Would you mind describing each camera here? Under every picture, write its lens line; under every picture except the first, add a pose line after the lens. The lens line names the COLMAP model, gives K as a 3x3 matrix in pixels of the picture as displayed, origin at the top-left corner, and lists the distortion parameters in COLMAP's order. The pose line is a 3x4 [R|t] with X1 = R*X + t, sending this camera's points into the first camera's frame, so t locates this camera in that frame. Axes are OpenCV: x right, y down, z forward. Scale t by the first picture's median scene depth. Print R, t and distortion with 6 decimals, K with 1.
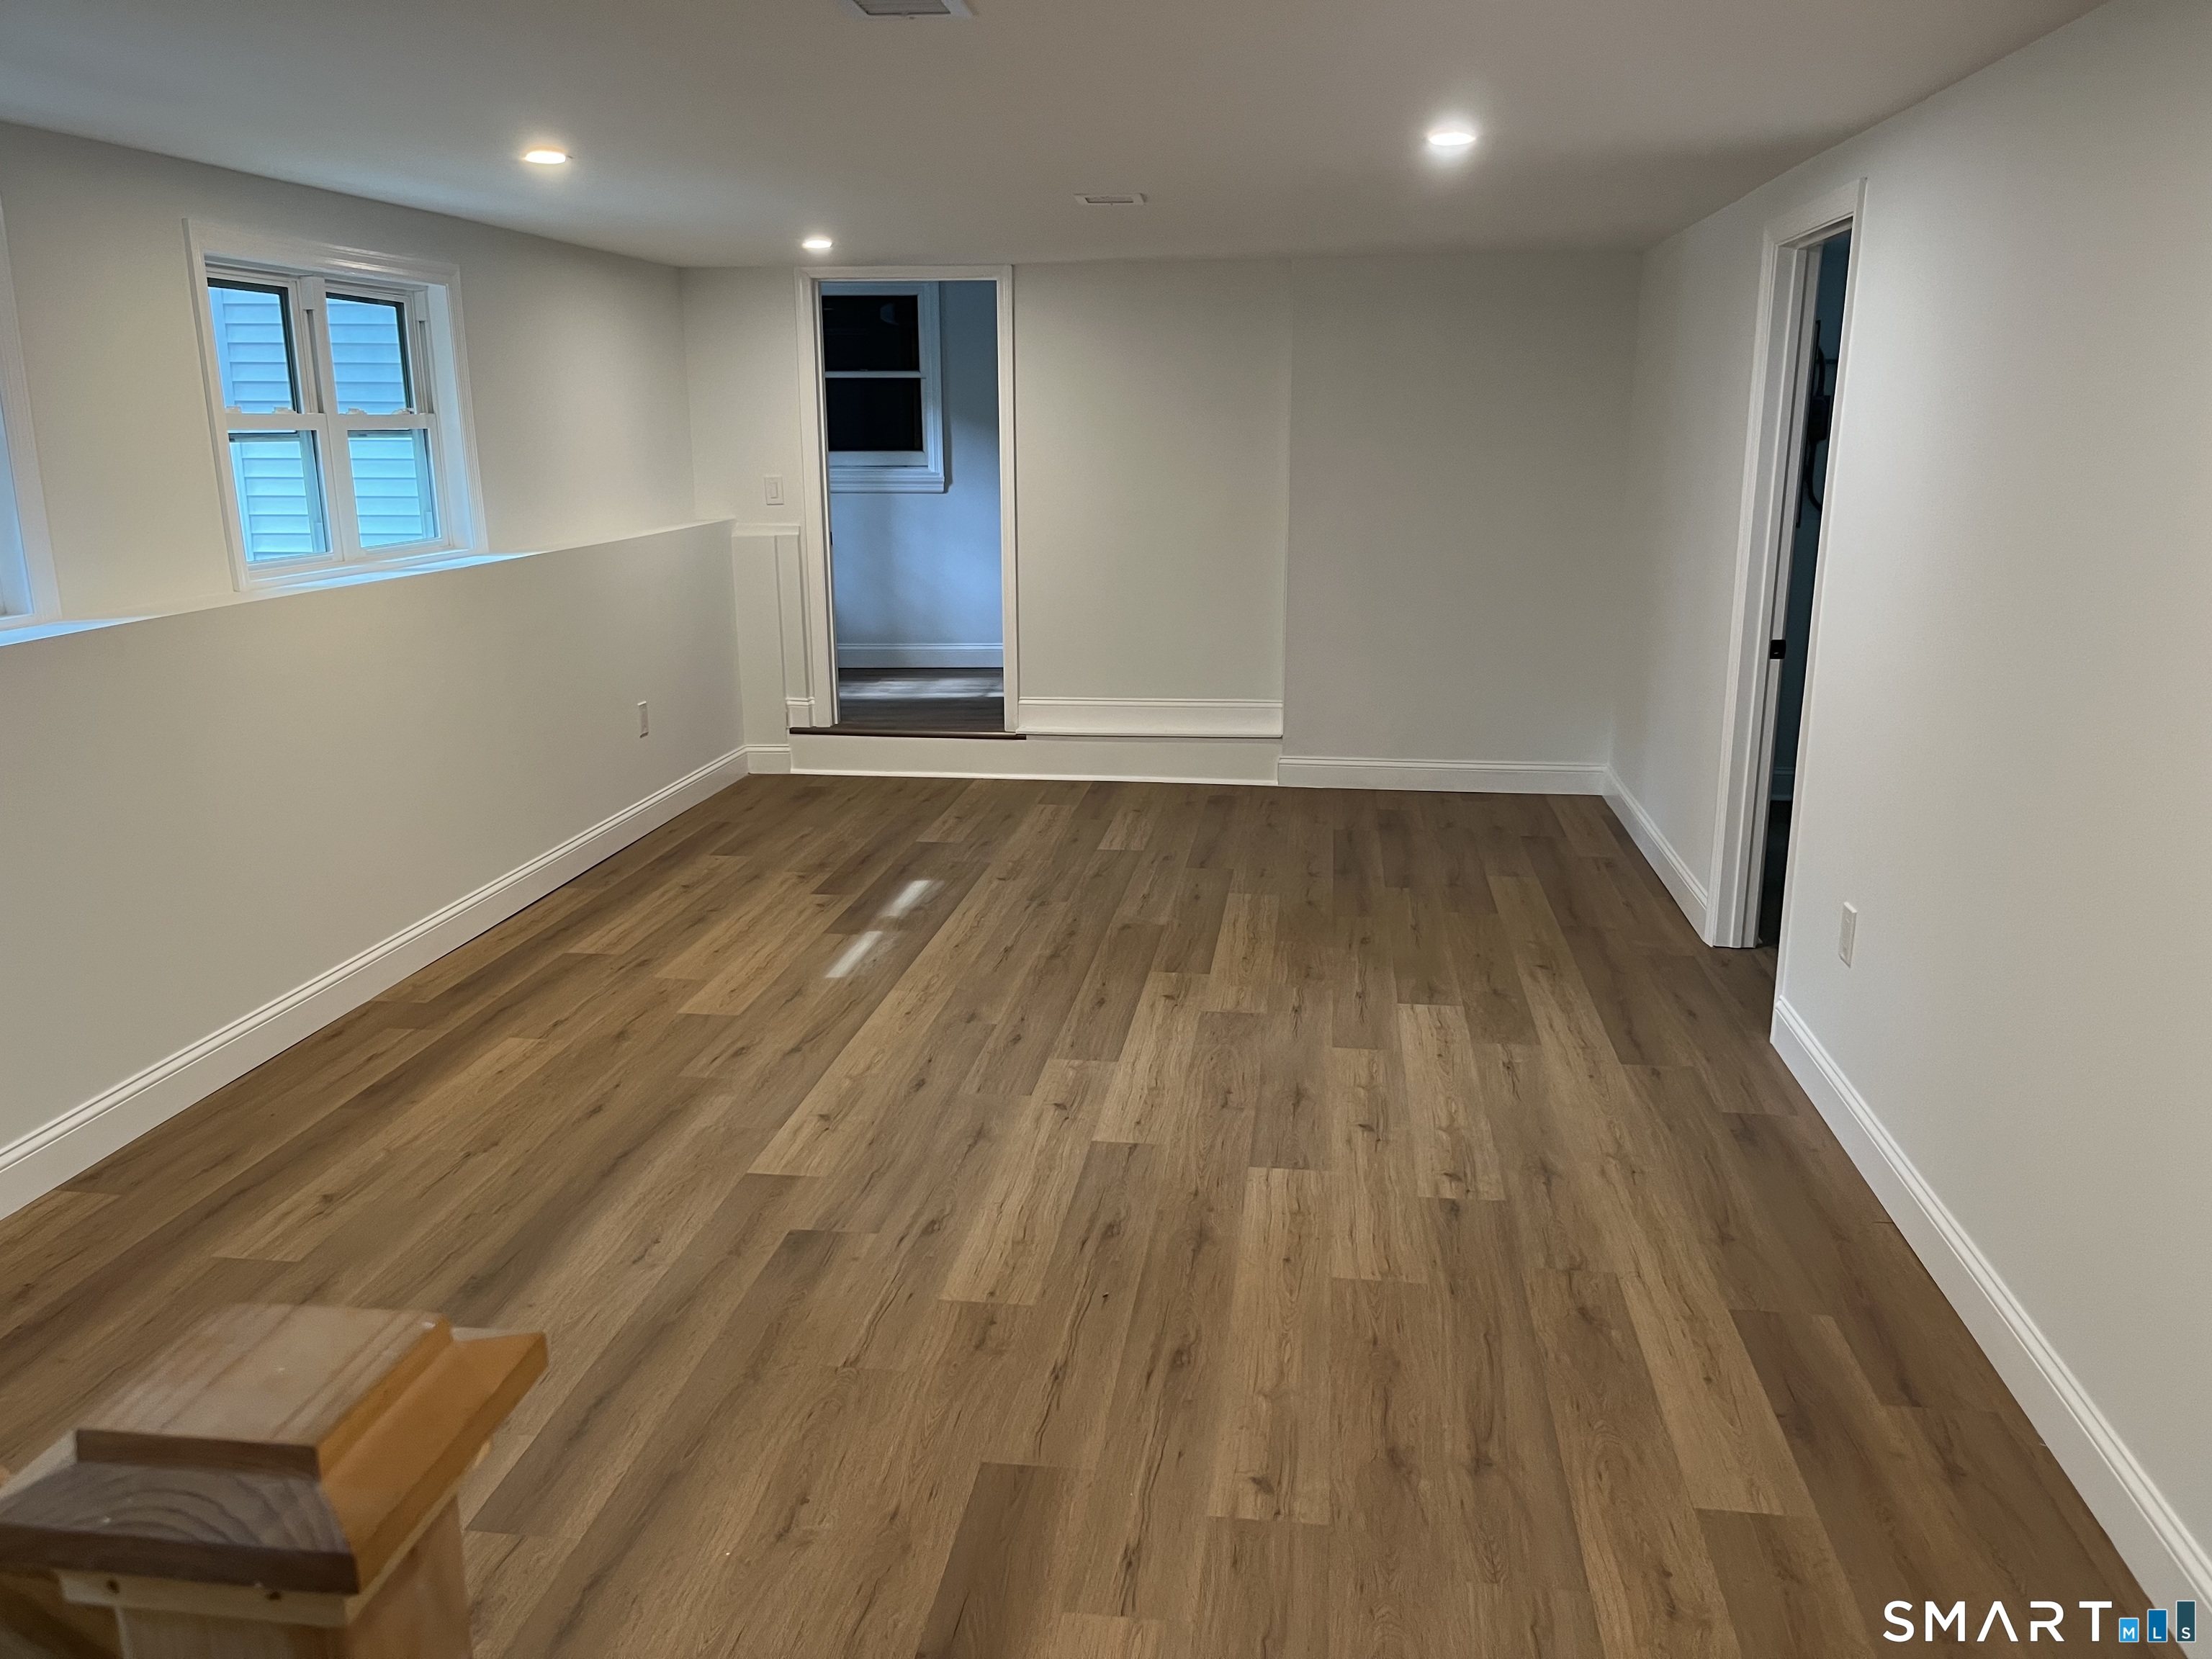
lens RADIAL K [[1690.2, 0, 1113.6], [0, 1690.2, 826.4], [0, 0, 1]] dist [0.052112, -0.069944]
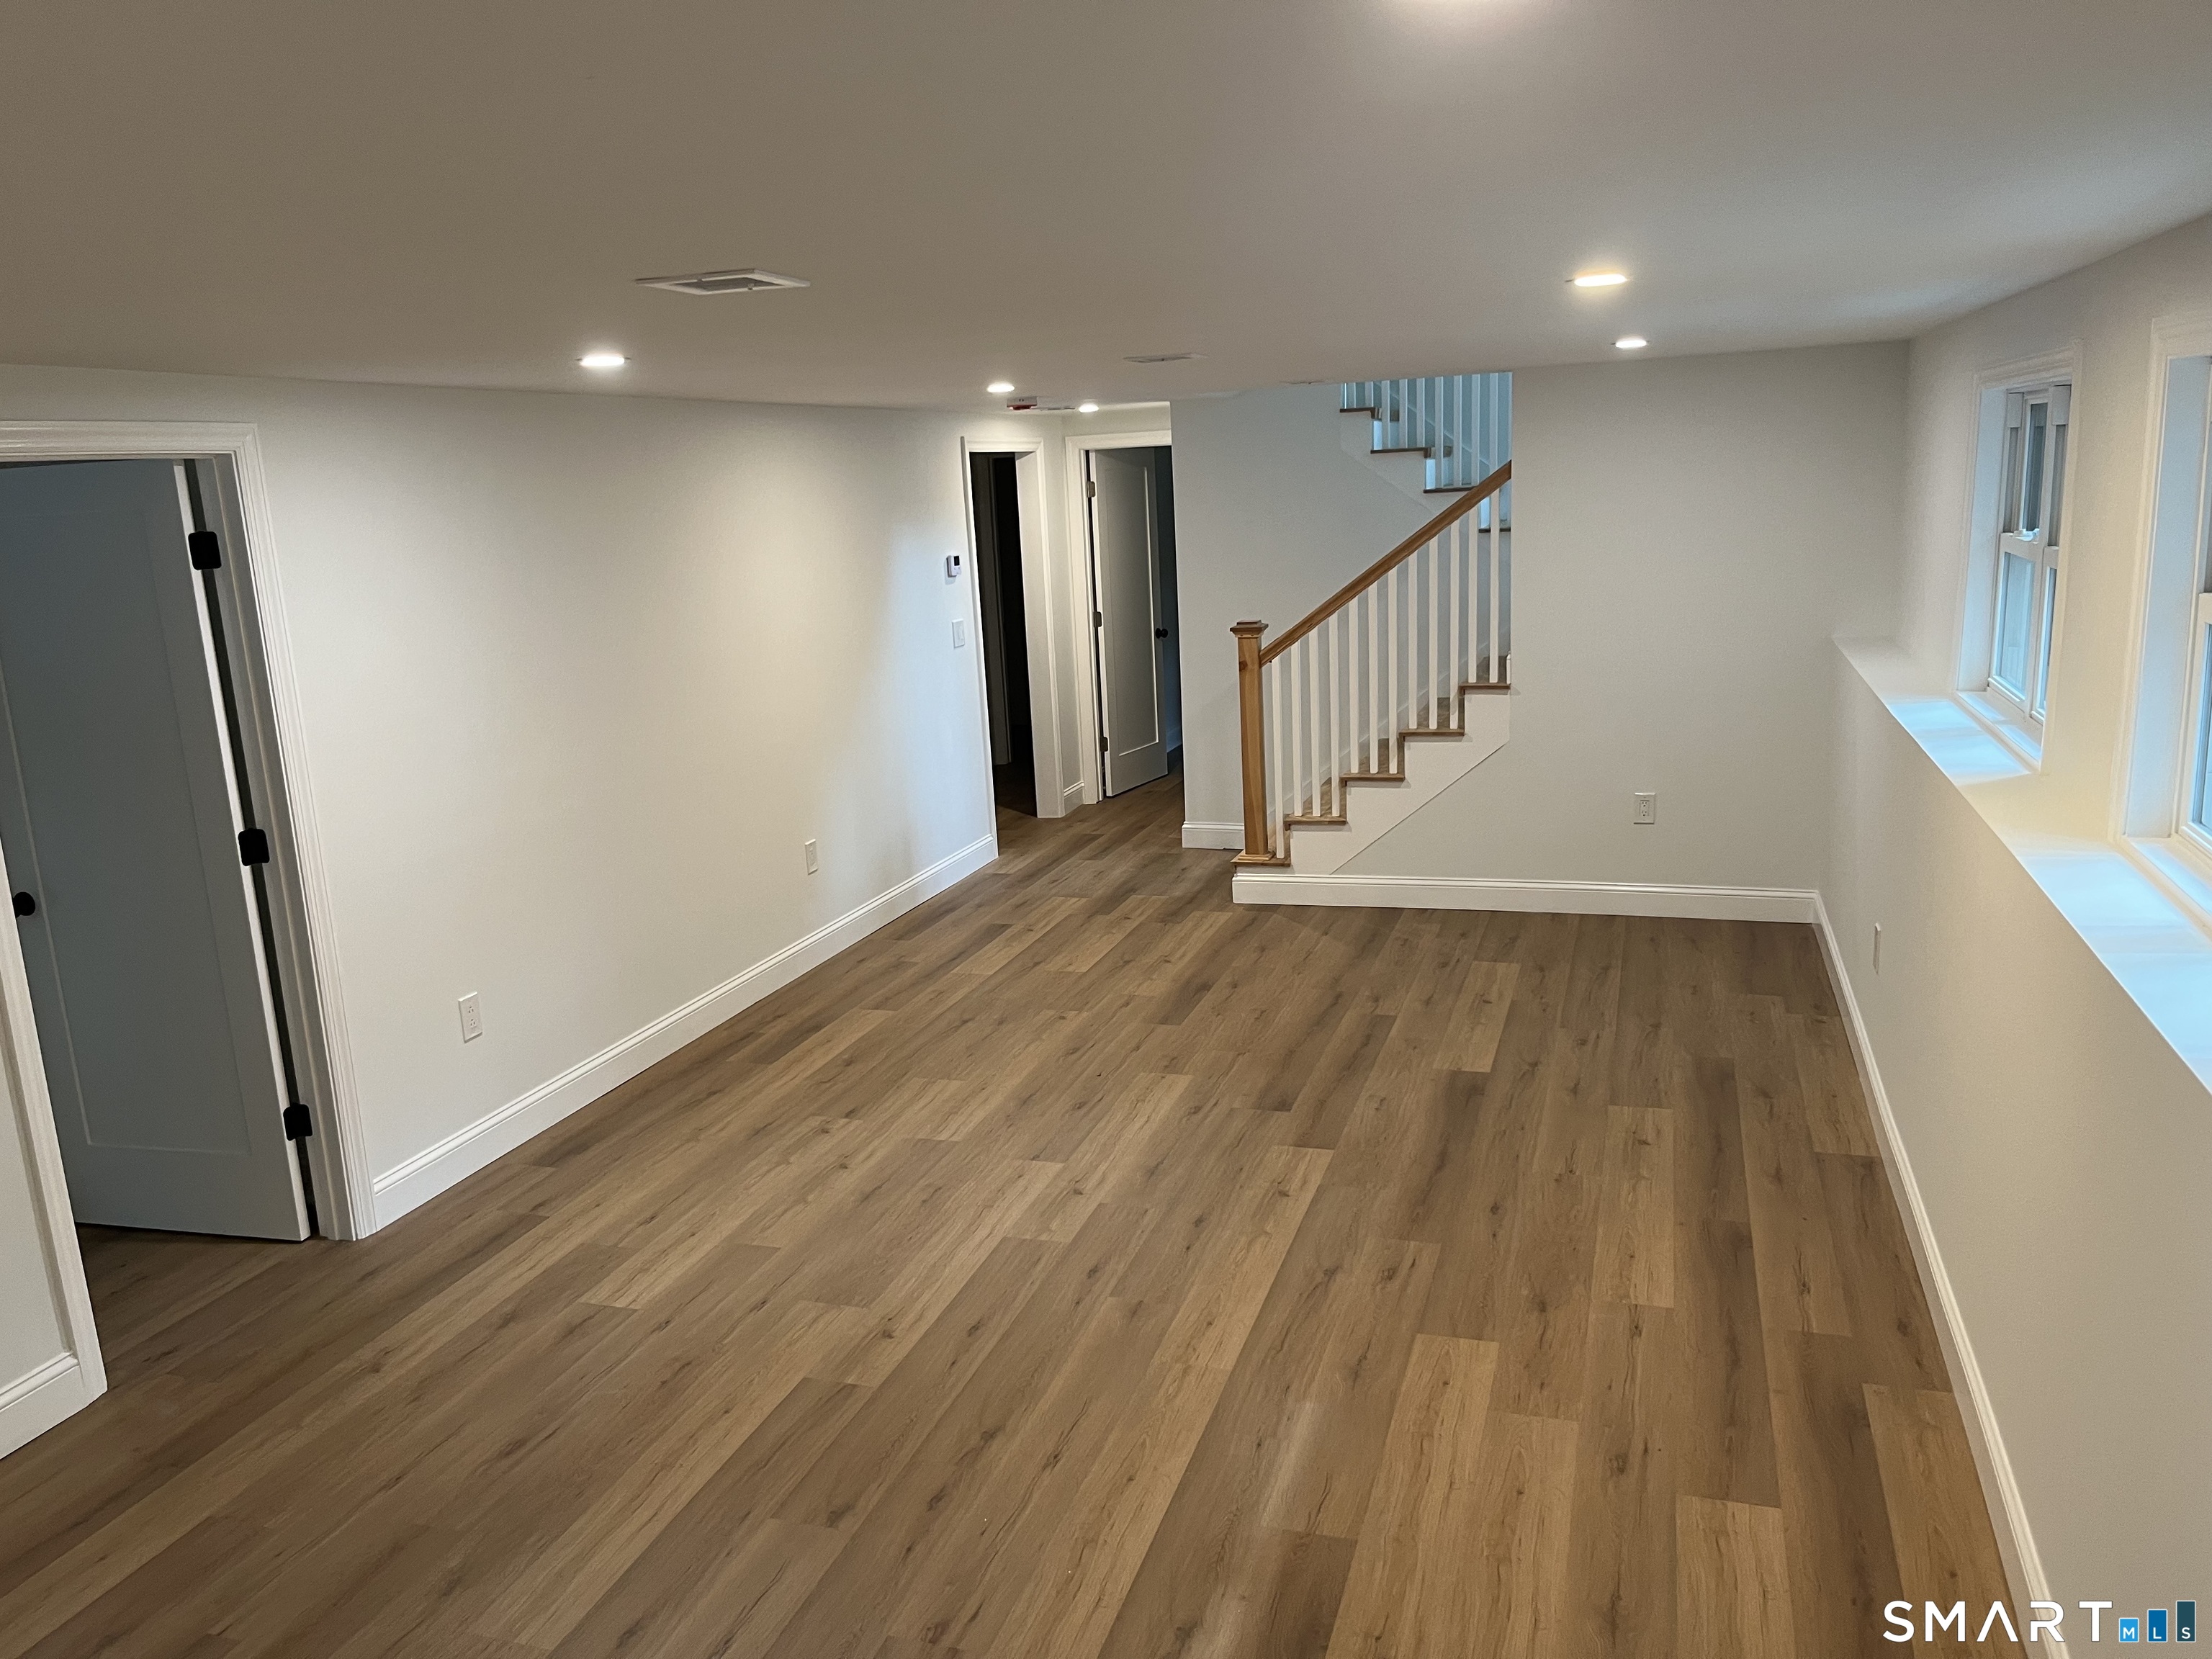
lens RADIAL K [[1690.2, 0, 1105.1], [0, 1690.2, 837.5], [0, 0, 1]] dist [0.052112, -0.069944]
pose [[-0.981840, 0.008991, 0.189500, -0.260893], [0.090723, 0.899510, 0.427378, -0.521930], [-0.166614, 0.436809, -0.883990, 1.851536]]
